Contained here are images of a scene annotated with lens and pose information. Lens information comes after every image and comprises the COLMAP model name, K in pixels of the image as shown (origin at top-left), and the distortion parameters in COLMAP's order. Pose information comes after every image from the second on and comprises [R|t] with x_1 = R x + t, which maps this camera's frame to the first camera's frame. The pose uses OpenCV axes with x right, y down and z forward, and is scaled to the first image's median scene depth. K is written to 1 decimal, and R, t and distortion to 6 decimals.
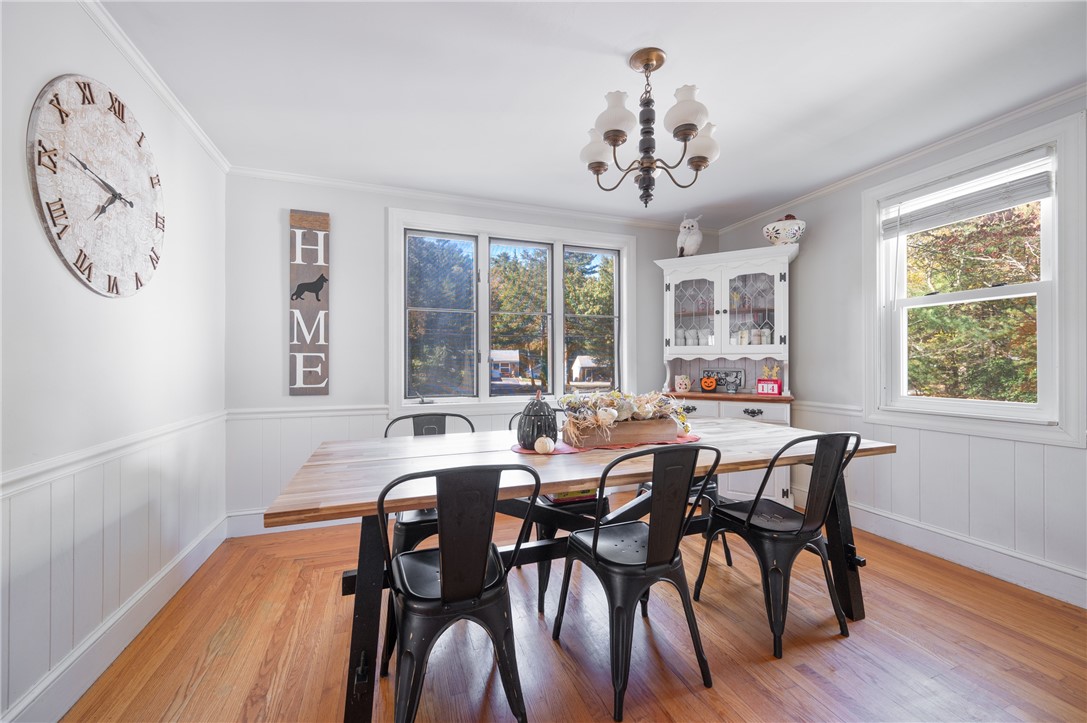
lens RADIAL K [[427.7, 0, 524.4], [0, 427.7, 354.6], [0, 0, 1]] dist [0.011487, -0.000008]
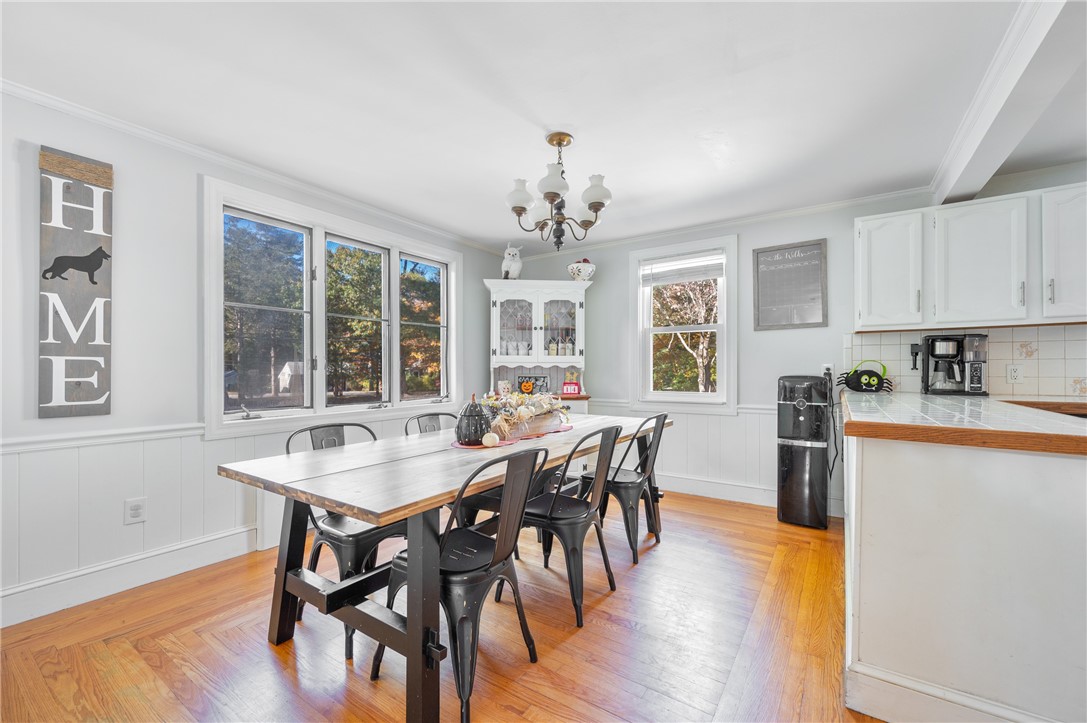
lens RADIAL K [[442.4, 0, 536.1], [0, 442.4, 359.2], [0, 0, 1]] dist [0.014534, 0.000052]
pose [[0.818387, 0.013198, 0.574515, -0.297874], [-0.010467, 0.999913, -0.008060, -0.000898], [-0.574572, 0.000583, 0.818454, -0.036734]]
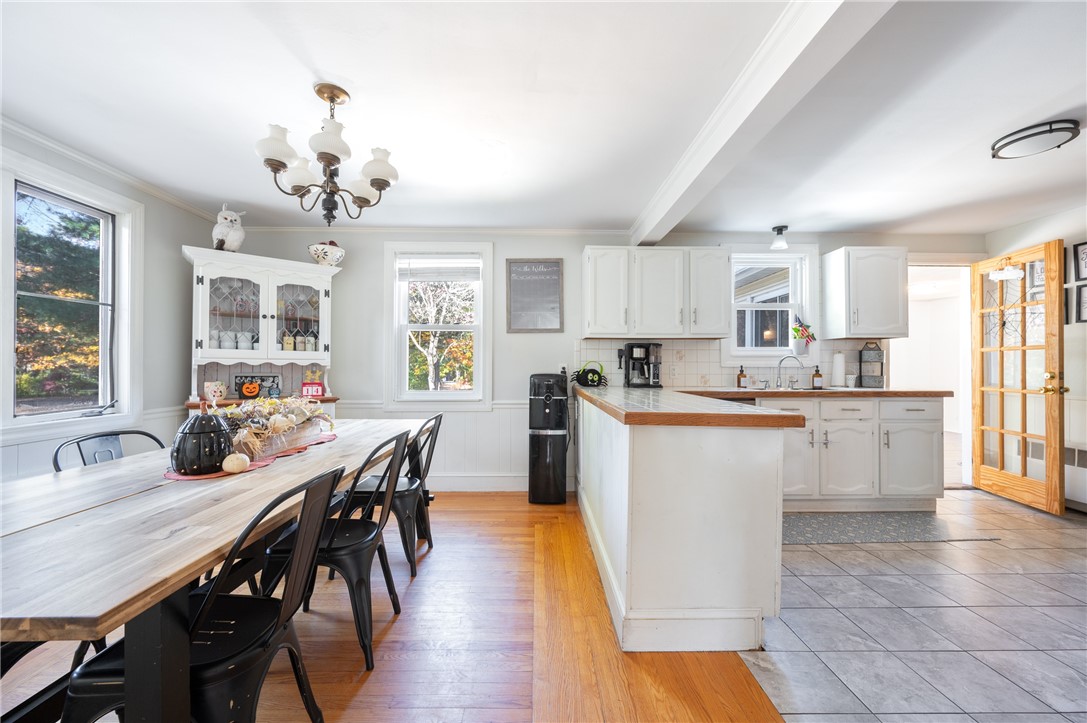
lens RADIAL K [[442.4, 0, 536.1], [0, 442.4, 359.2], [0, 0, 1]] dist [0.014534, 0.000052]
pose [[0.346641, 0.018964, 0.937806, -0.322315], [-0.021266, 0.999698, -0.012355, -0.001343], [-0.937757, -0.015661, 0.346940, 0.058996]]
